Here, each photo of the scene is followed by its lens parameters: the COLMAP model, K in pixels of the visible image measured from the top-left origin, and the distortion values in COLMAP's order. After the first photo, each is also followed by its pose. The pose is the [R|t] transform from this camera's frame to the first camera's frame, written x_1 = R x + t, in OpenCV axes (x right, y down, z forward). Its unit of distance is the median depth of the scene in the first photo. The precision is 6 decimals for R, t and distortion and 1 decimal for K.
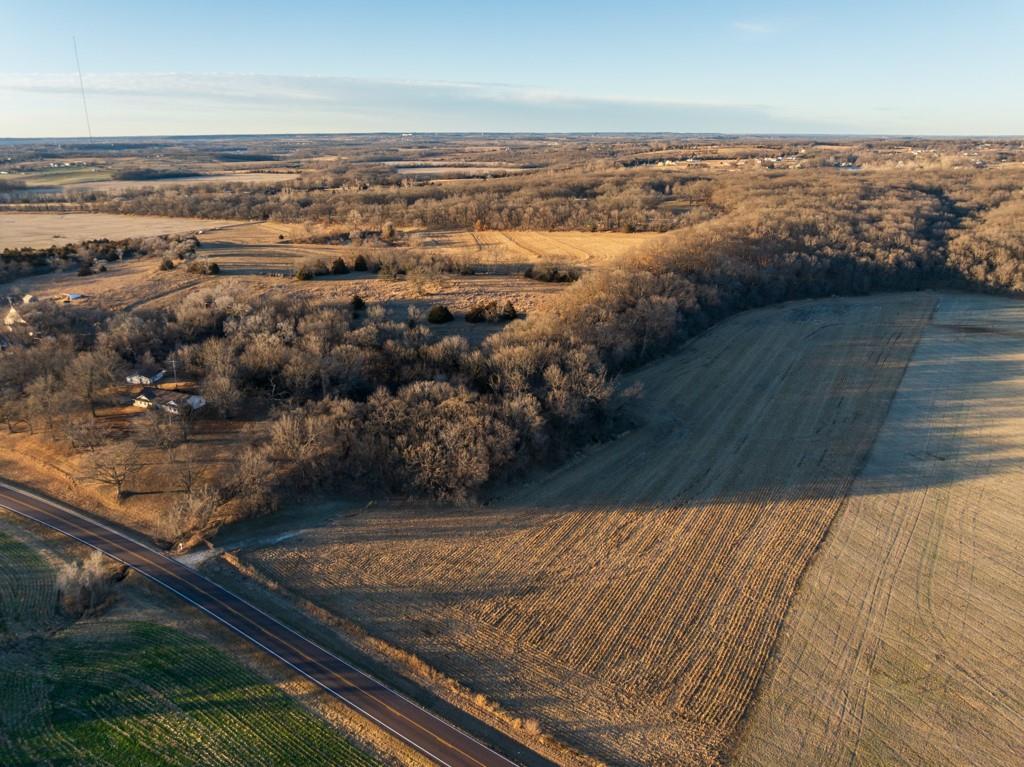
lens RADIAL K [[726.6, 0, 512.0], [0, 726.6, 383.5], [0, 0, 1]] dist [-0.035694, -0.001884]
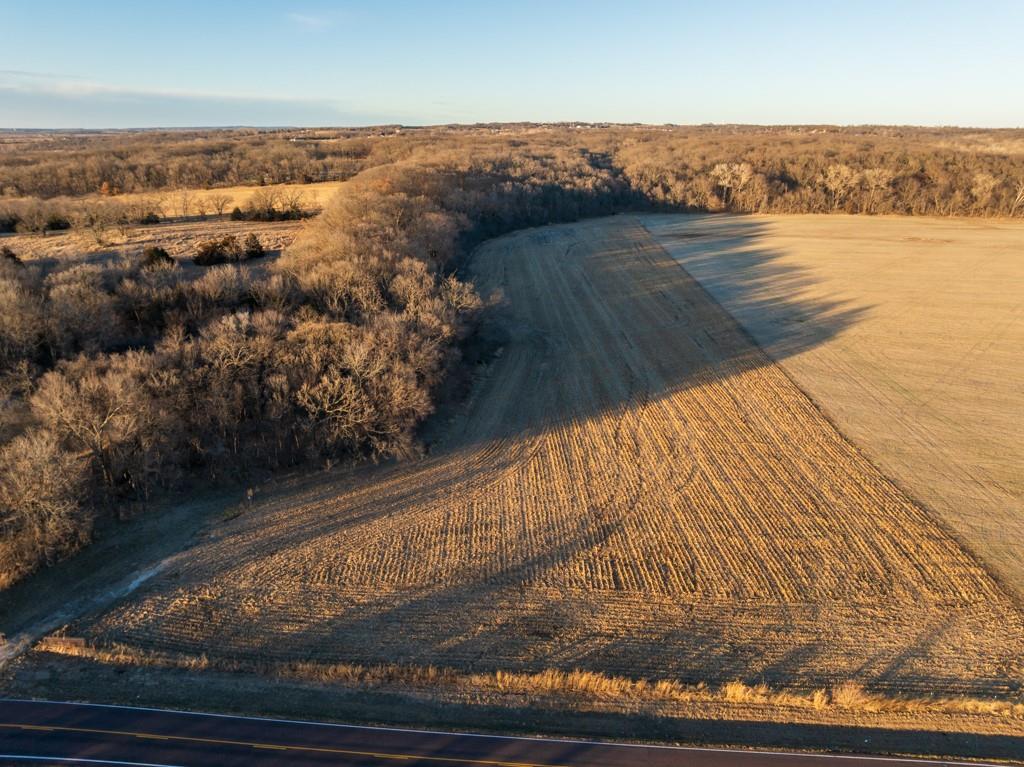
lens RADIAL K [[729.7, 0, 517.0], [0, 729.7, 383.1], [0, 0, 1]] dist [-0.050901, 0.019357]
pose [[0.851401, -0.171097, 0.495825, -0.191267], [0.168500, 0.984414, 0.050359, 0.054789], [-0.496714, 0.040671, 0.866961, 0.241844]]
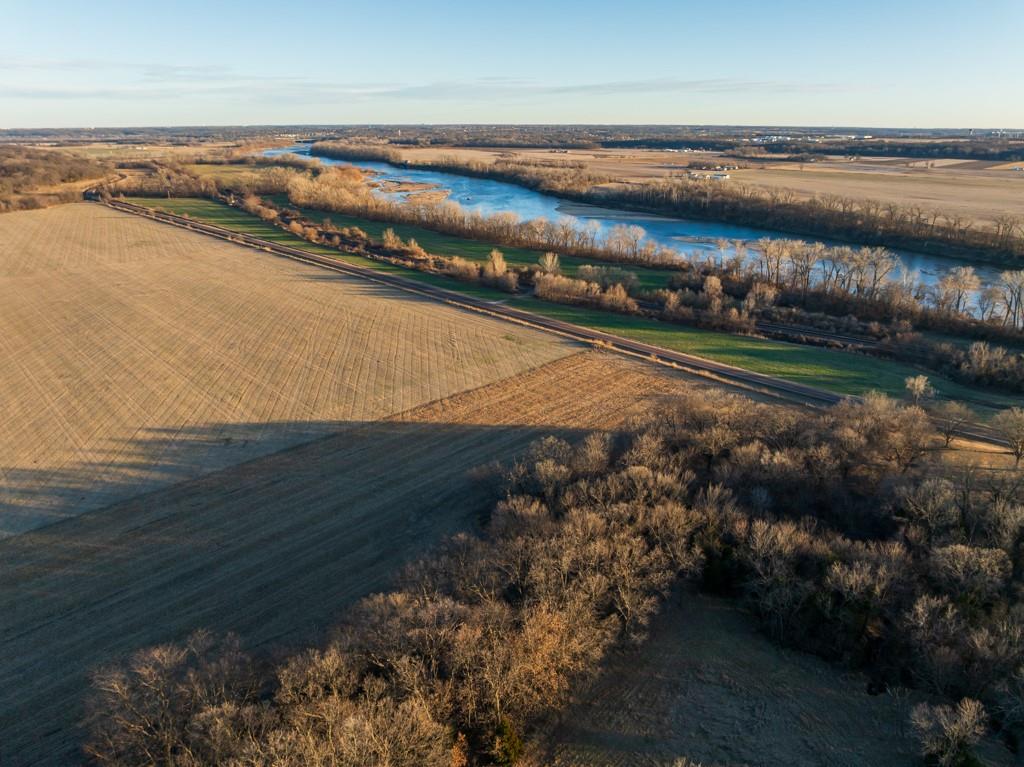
lens RADIAL K [[740.8, 0, 506.7], [0, 740.8, 385.7], [0, 0, 1]] dist [-0.019292, -0.001691]
pose [[-0.975774, -0.063756, 0.209285, -0.008826], [0.081179, 0.782797, 0.616959, -0.439449], [-0.203163, 0.619002, -0.758657, 1.265351]]
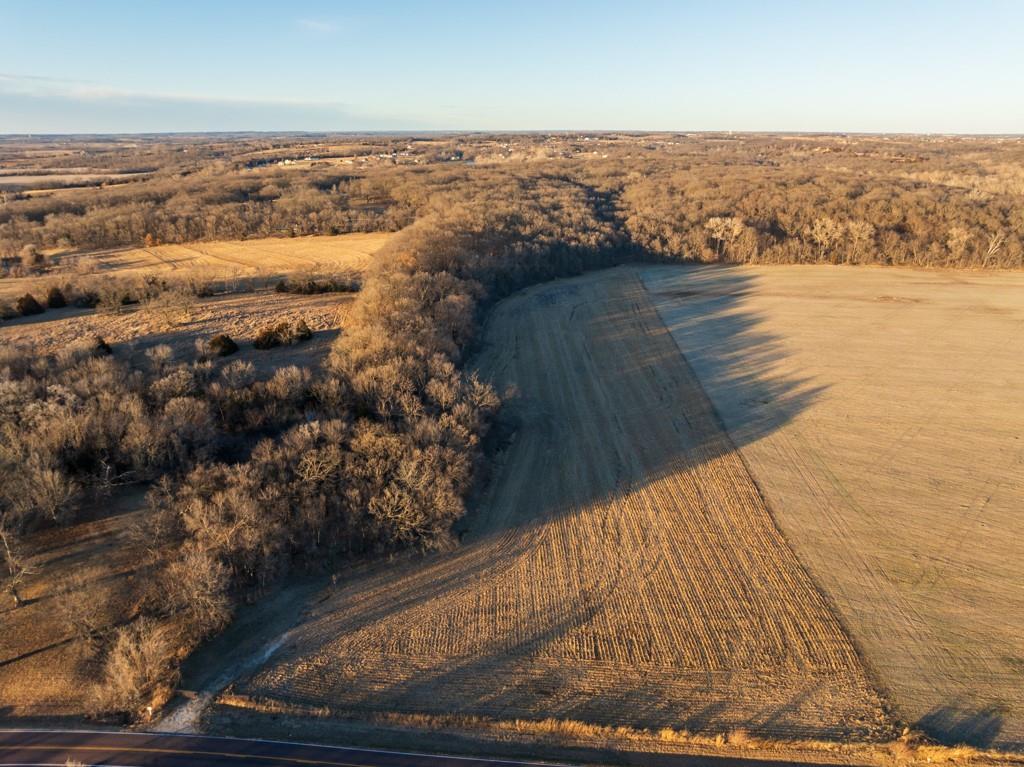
lens RADIAL K [[729.7, 0, 517.0], [0, 729.7, 383.1], [0, 0, 1]] dist [-0.050901, 0.019357]
pose [[0.857248, -0.166480, 0.487247, -0.252914], [0.165965, 0.985123, 0.044598, -0.036830], [-0.487423, 0.042634, 0.872125, 0.110836]]
